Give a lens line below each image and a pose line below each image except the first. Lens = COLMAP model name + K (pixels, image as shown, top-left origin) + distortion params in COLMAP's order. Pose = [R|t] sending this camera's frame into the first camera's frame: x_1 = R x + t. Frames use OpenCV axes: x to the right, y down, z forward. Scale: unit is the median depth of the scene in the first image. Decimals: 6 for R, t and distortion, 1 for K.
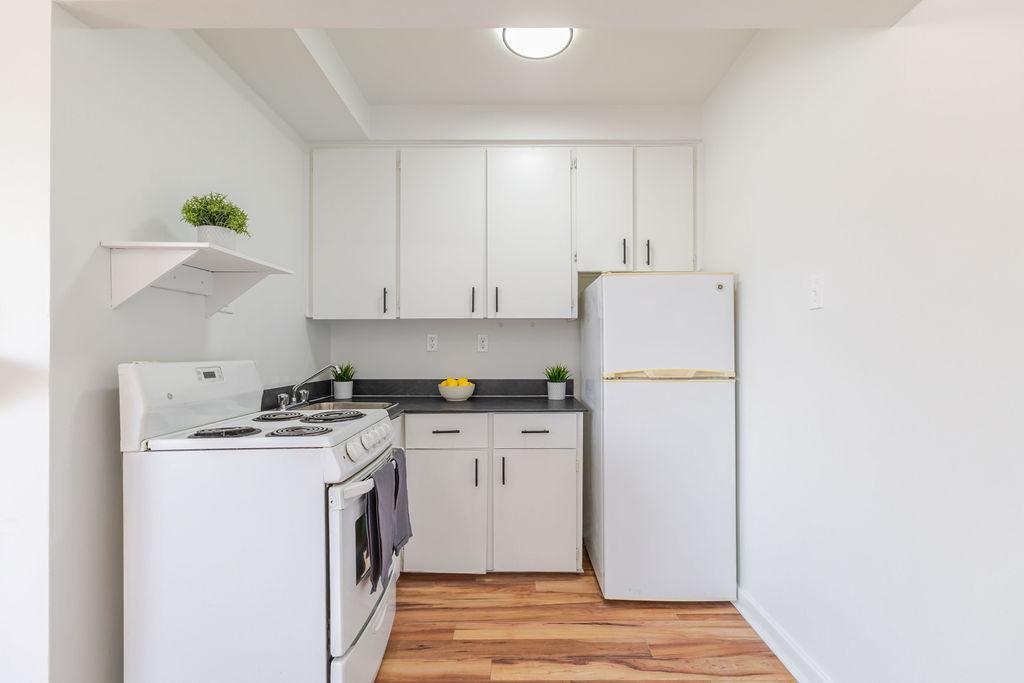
lens RADIAL K [[453.2, 0, 505.8], [0, 453.2, 347.2], [0, 0, 1]] dist [-0.000244, 0.000251]
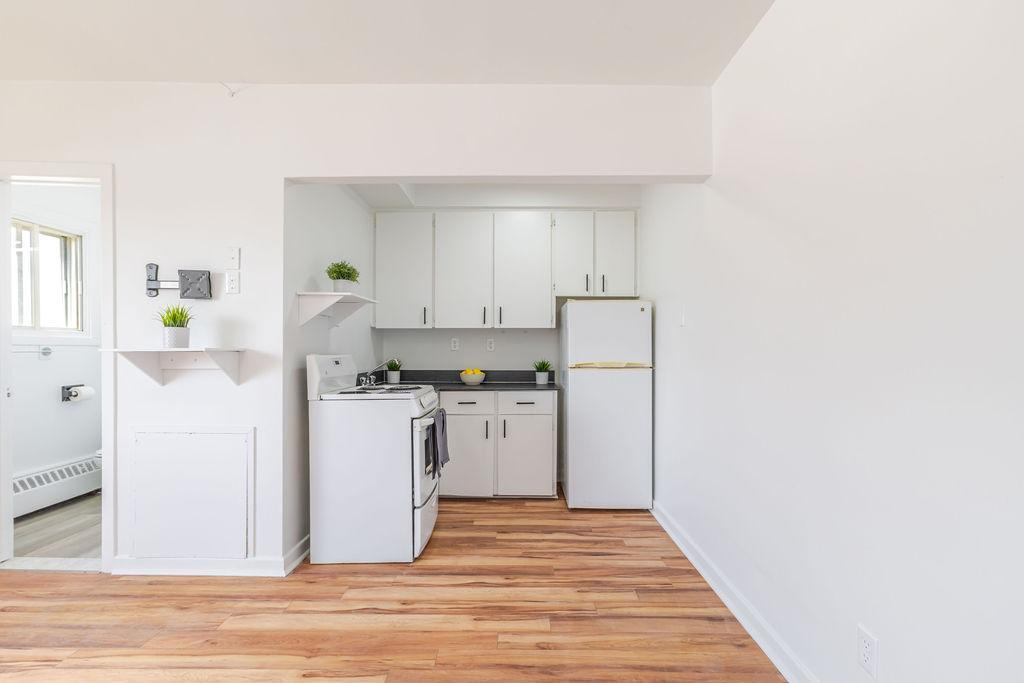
lens RADIAL K [[446.5, 0, 510.9], [0, 446.5, 352.5], [0, 0, 1]] dist [0.002986, 0.000667]
pose [[0.999993, 0.002685, 0.002471, 0.011667], [-0.002708, 0.999952, 0.009383, 0.002287], [-0.002446, -0.009390, 0.999953, -0.501916]]
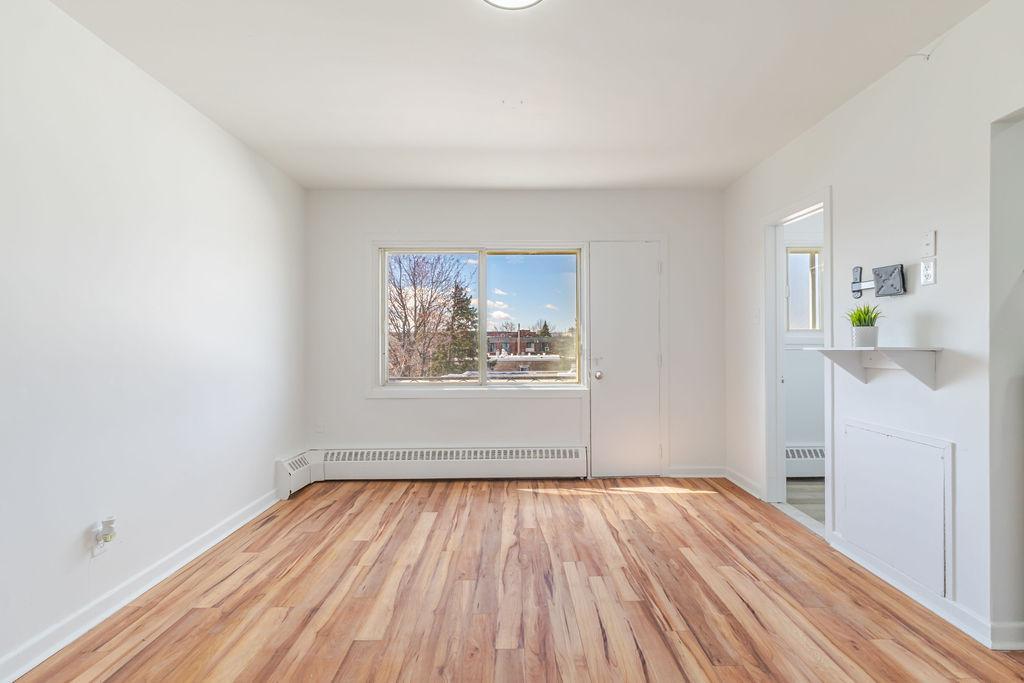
lens RADIAL K [[453.6, 0, 517.9], [0, 453.6, 344.7], [0, 0, 1]] dist [0.002013, 0.001106]
pose [[0.024344, -0.002542, -0.999700, 0.267249], [0.005816, 0.999980, -0.002401, -0.003728], [0.999687, -0.005756, 0.024358, -0.319073]]
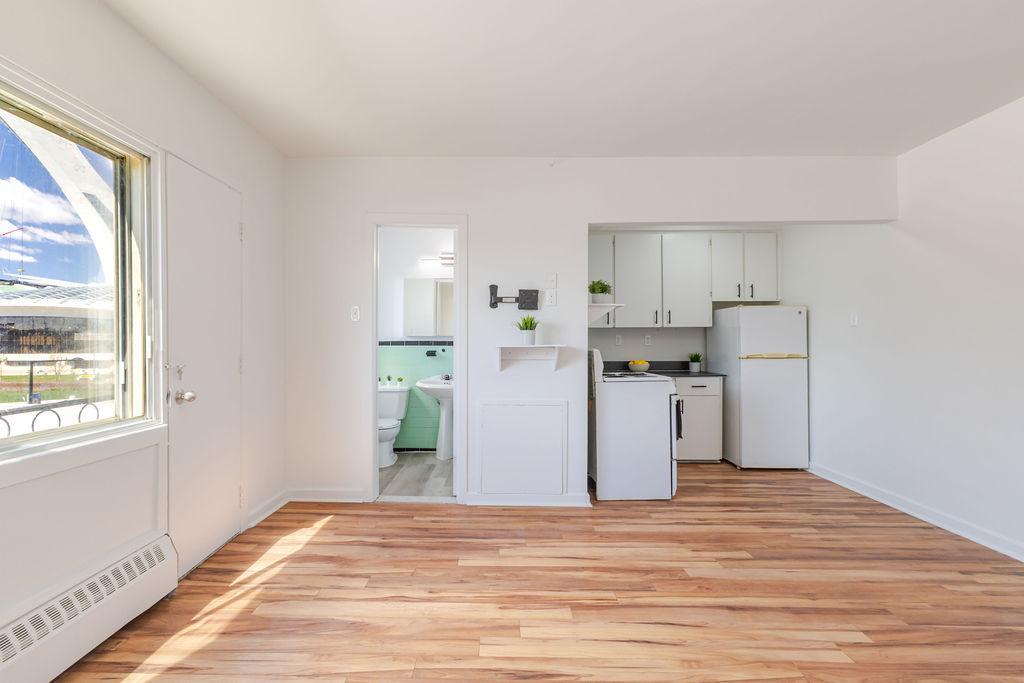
lens RADIAL K [[457.1, 0, 489.5], [0, 457.1, 340.1], [0, 0, 1]] dist [0.000309, 0.003849]
pose [[0.999957, -0.001338, -0.009128, -0.810728], [0.001320, 0.999997, -0.001937, -0.008131], [0.009131, 0.001925, 0.999956, -0.955661]]
